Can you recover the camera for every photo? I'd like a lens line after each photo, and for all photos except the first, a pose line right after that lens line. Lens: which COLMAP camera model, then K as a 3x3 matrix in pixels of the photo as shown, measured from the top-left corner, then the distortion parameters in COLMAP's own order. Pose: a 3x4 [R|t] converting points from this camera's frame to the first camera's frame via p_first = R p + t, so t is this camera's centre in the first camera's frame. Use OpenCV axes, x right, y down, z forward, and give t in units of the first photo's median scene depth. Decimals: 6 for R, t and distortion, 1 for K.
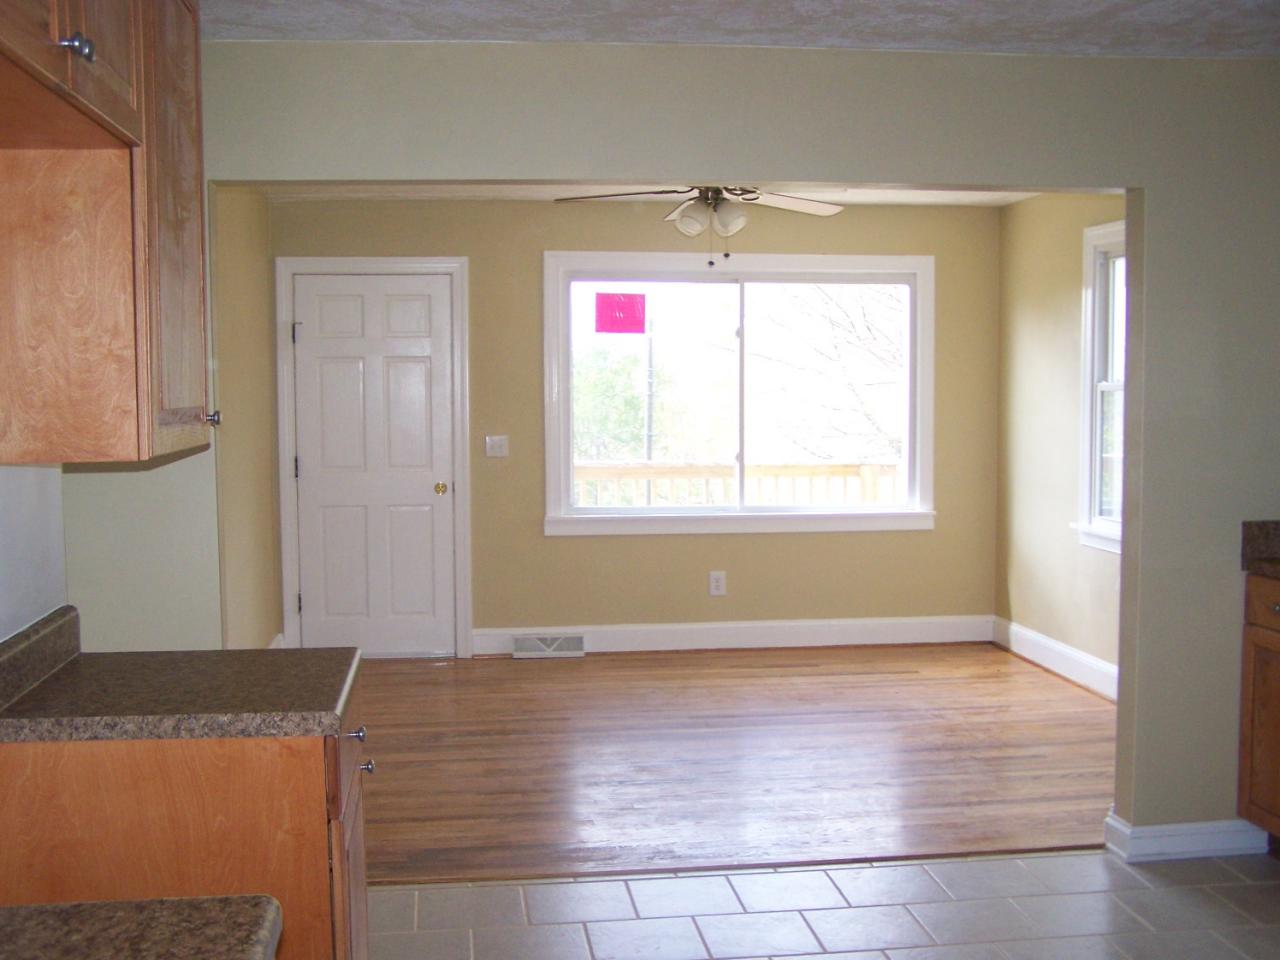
lens RADIAL K [[1464.9, 0, 621.1], [0, 1464.9, 514.3], [0, 0, 1]] dist [-0.195942, 0.403844]
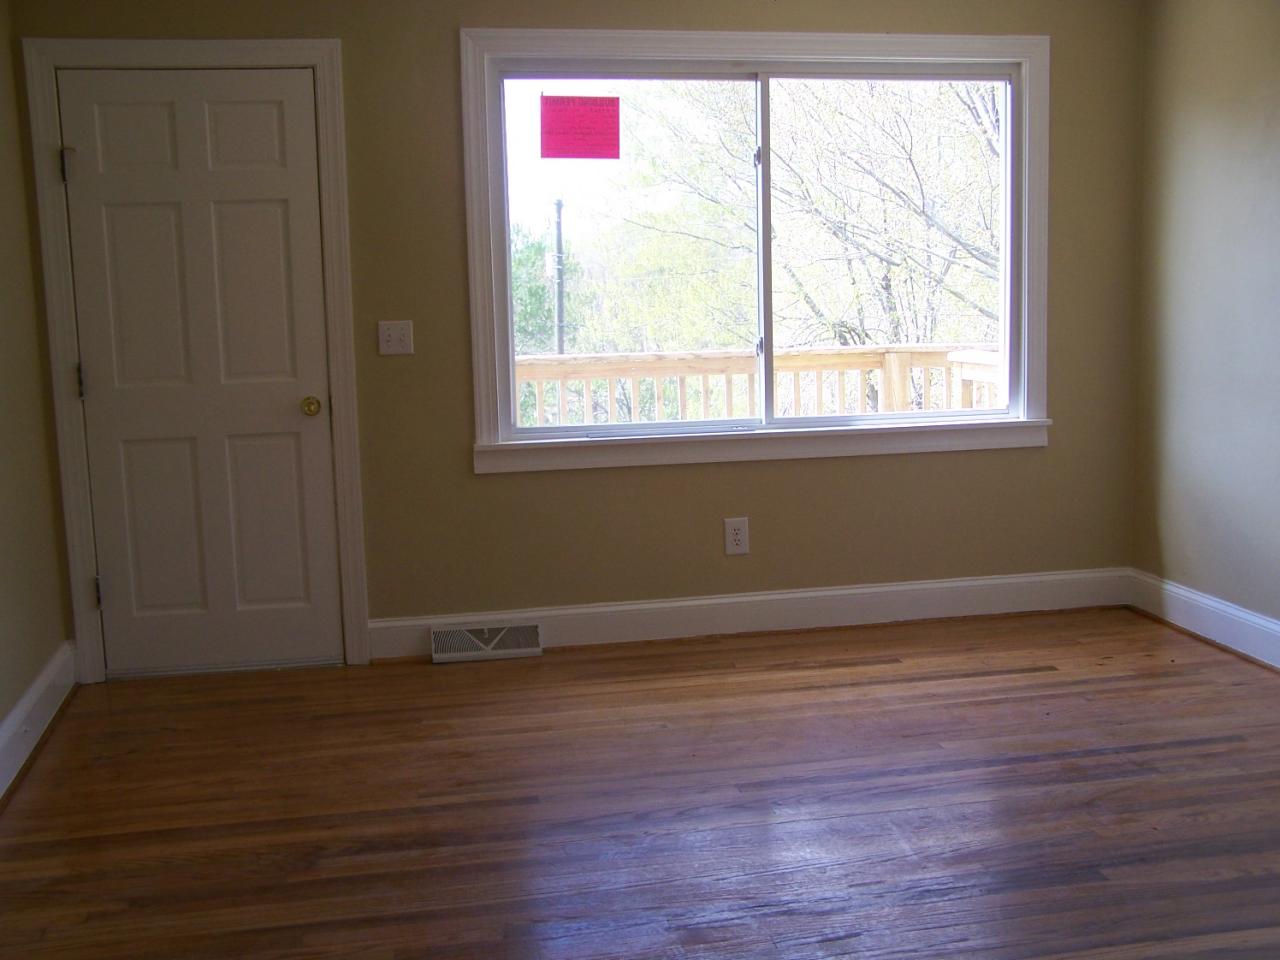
lens RADIAL K [[1464.9, 0, 621.1], [0, 1464.9, 514.3], [0, 0, 1]] dist [-0.195942, 0.403844]
pose [[0.997484, -0.032339, 0.063085, -0.028682], [0.027619, 0.996852, 0.074319, -0.013855], [-0.065290, -0.072389, 0.995237, 0.347306]]
